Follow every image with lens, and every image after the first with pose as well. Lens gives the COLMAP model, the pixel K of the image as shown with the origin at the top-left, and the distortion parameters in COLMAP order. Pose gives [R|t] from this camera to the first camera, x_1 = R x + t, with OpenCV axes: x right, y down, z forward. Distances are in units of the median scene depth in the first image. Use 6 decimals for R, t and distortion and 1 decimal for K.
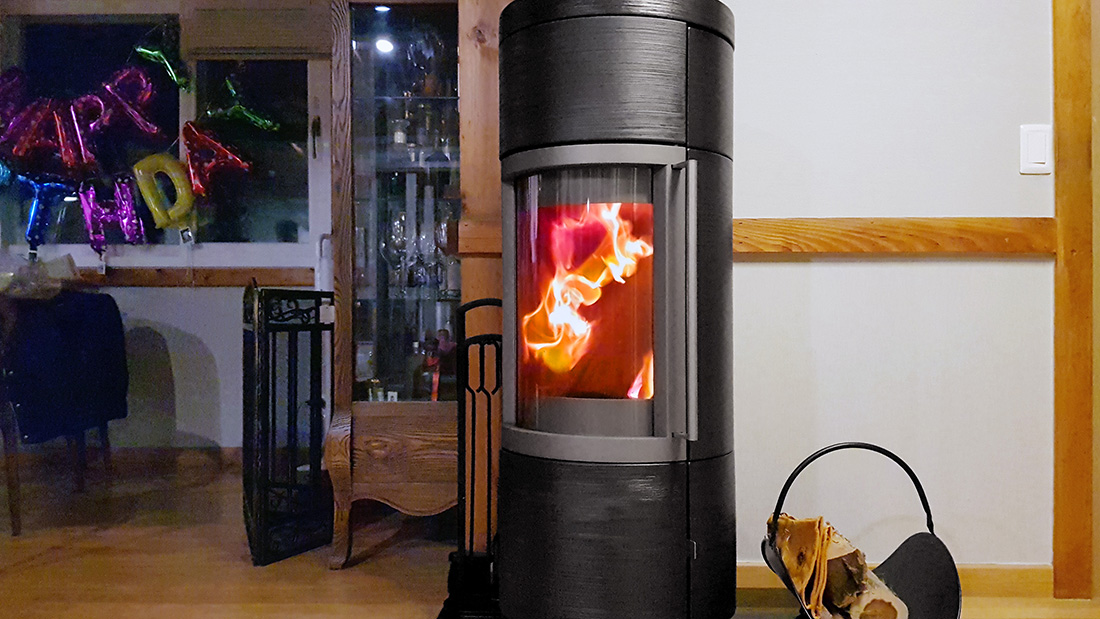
lens RADIAL K [[914.0, 0, 561.8], [0, 914.0, 306.8], [0, 0, 1]] dist [0.089019, -0.078133]
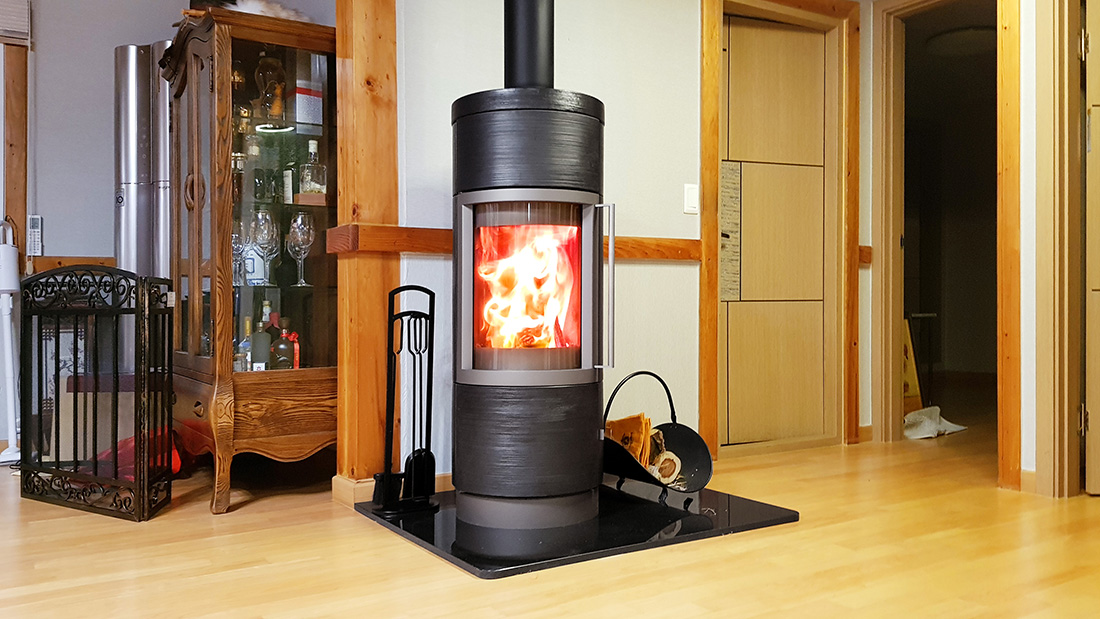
lens RADIAL K [[914.0, 0, 546.3], [0, 914.0, 307.0], [0, 0, 1]] dist [0.089019, -0.078133]
pose [[0.843965, -0.007663, 0.536344, -0.561251], [0.003421, 0.999955, 0.008904, 0.010851], [-0.536388, -0.005680, 0.843952, -0.244361]]
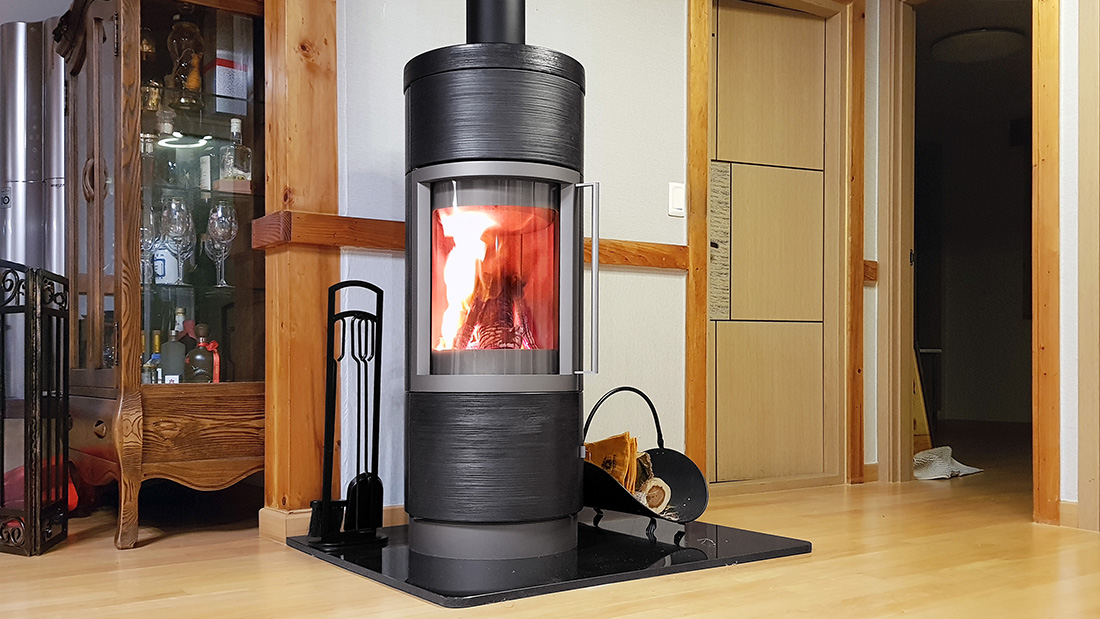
lens RADIAL K [[1012.7, 0, 511.9], [0, 1012.7, 386.4], [0, 0, 1]] dist [0.054618, -0.013463]
pose [[0.828056, -0.005575, 0.560618, -0.552461], [-0.004751, 0.999845, 0.016959, 0.091574], [-0.560626, -0.016706, 0.827901, -0.162715]]
